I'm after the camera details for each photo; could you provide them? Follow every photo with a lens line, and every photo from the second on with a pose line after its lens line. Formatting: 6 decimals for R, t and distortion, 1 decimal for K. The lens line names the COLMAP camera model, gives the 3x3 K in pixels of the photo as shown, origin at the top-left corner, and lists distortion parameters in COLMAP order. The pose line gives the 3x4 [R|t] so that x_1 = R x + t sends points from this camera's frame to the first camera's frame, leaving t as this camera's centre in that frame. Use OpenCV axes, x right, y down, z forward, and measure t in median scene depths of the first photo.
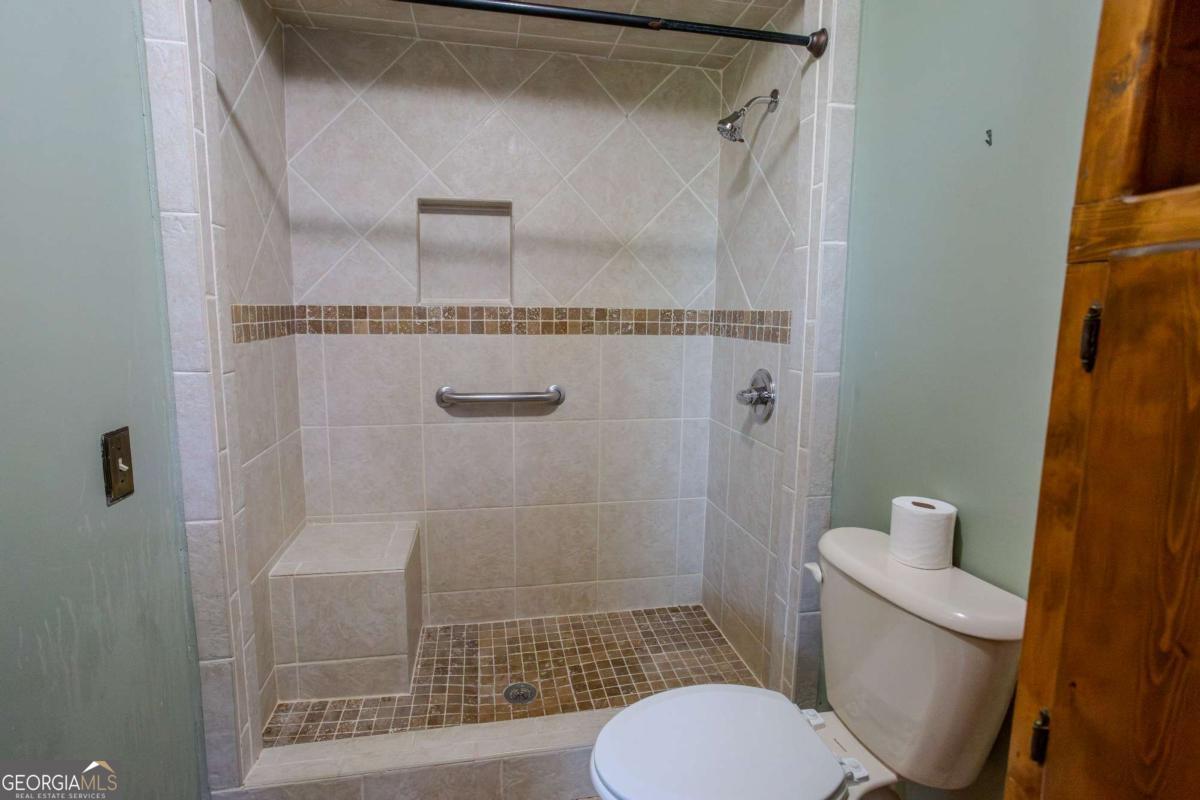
lens RADIAL K [[596.7, 0, 600.0], [0, 596.7, 400.0], [0, 0, 1]] dist [-0.066605, 0.047439]
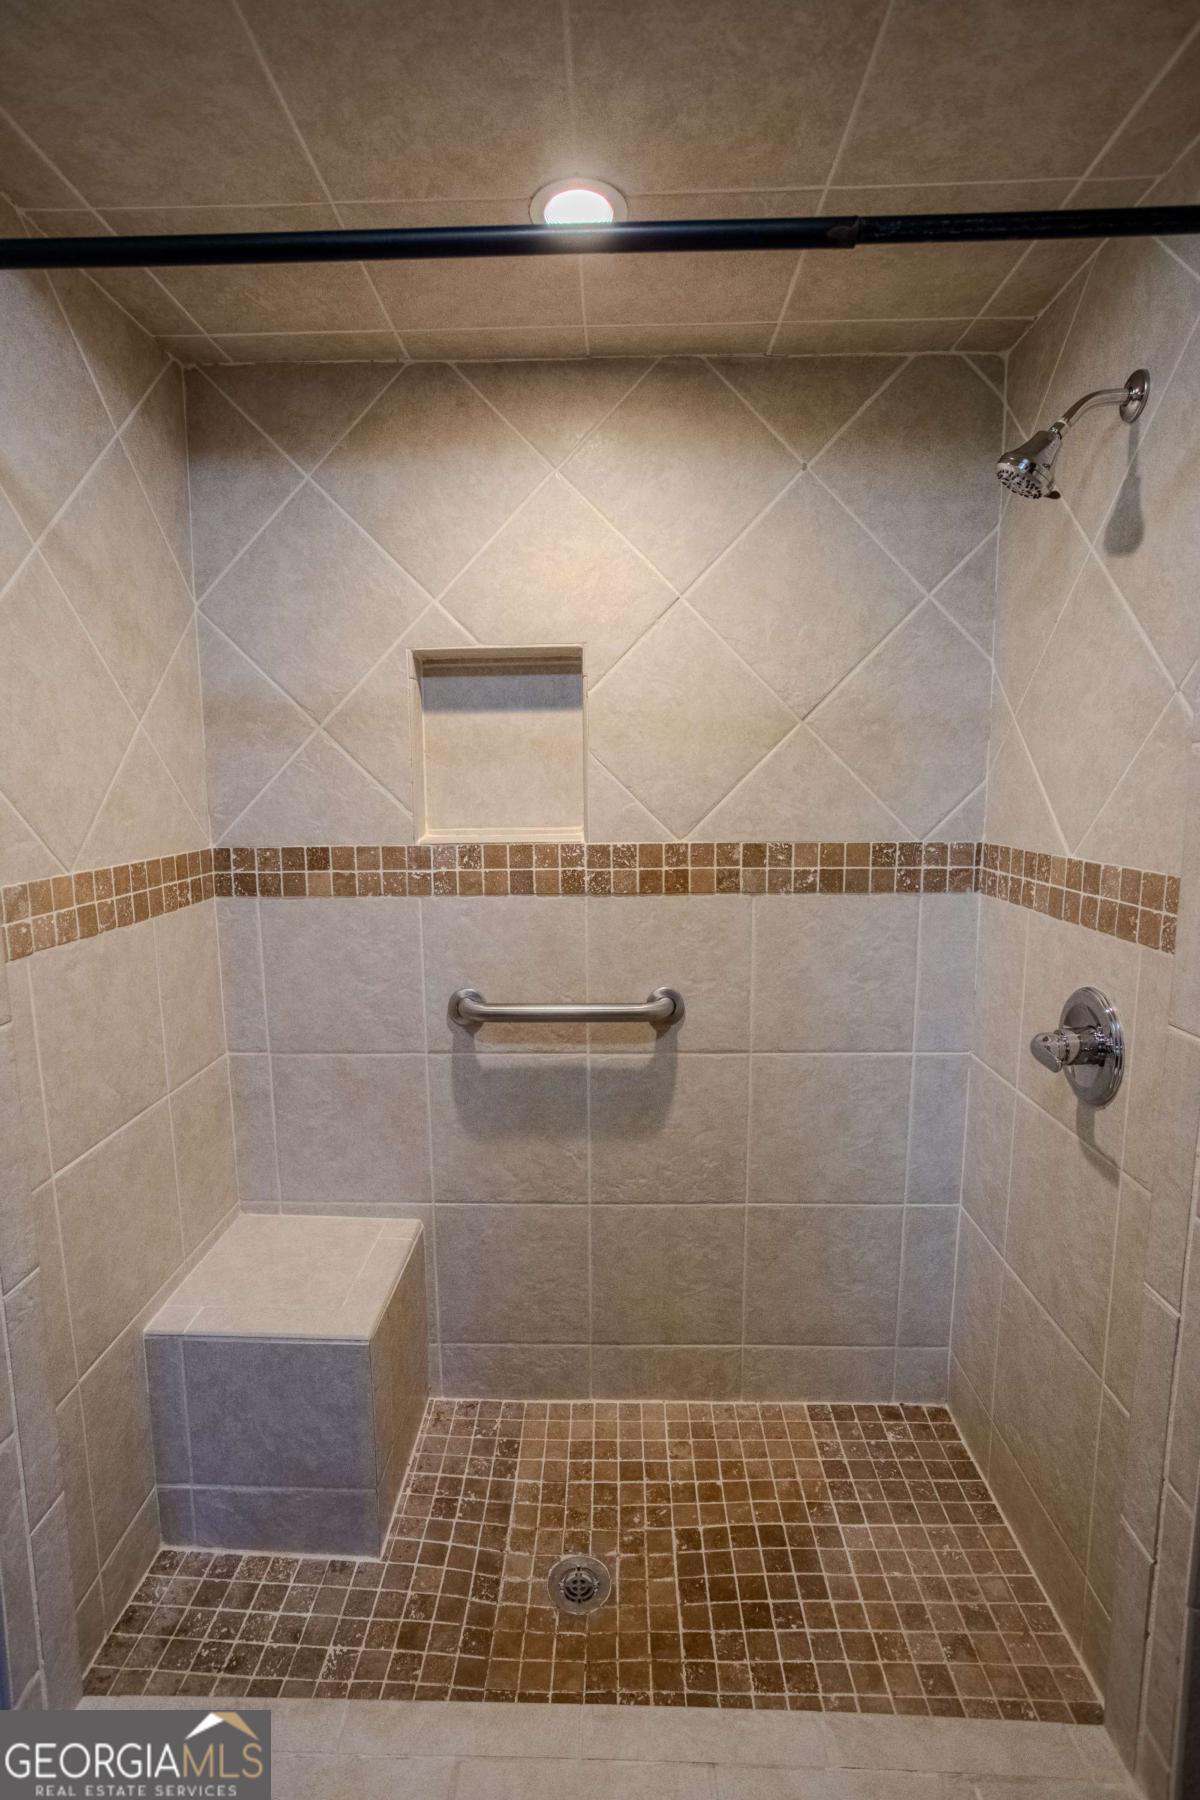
lens RADIAL K [[895.0, 0, 590.0], [0, 895.0, 917.8], [0, 0, 1]] dist [-0.066605, 0.047439]
pose [[0.974392, 0.012468, -0.224511, 0.040037], [-0.011241, 0.999914, 0.006741, -0.097664], [0.224575, -0.004044, 0.974448, 0.219340]]
